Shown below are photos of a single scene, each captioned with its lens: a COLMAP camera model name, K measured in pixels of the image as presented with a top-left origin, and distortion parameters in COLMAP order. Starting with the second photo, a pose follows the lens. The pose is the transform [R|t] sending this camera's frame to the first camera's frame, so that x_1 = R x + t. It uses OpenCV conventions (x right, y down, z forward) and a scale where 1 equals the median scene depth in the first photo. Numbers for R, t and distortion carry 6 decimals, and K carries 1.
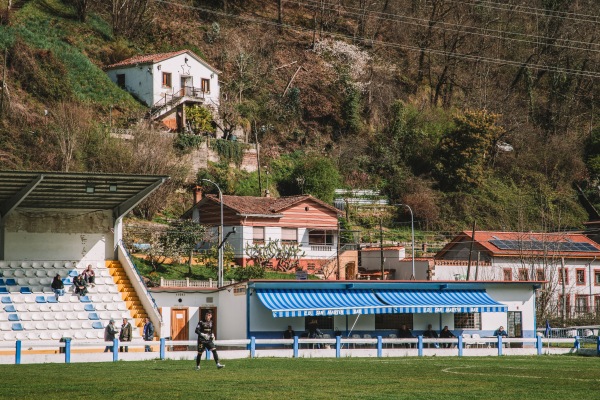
lens RADIAL K [[1674.7, 0, 301.7], [0, 1674.7, 200.7], [0, 0, 1]] dist [0.688101, 0.000000]
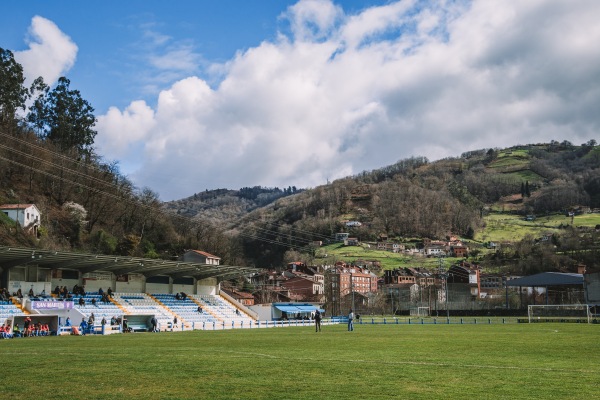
lens RADIAL K [[738.5, 0, 295.2], [0, 738.5, 204.1], [0, 0, 1]] dist [0.099408, 0.000000]
pose [[0.779258, 0.089032, 0.620347, -0.462065], [-0.040275, 0.994926, -0.092199, -0.005329], [-0.625408, 0.046863, 0.778889, -0.071065]]
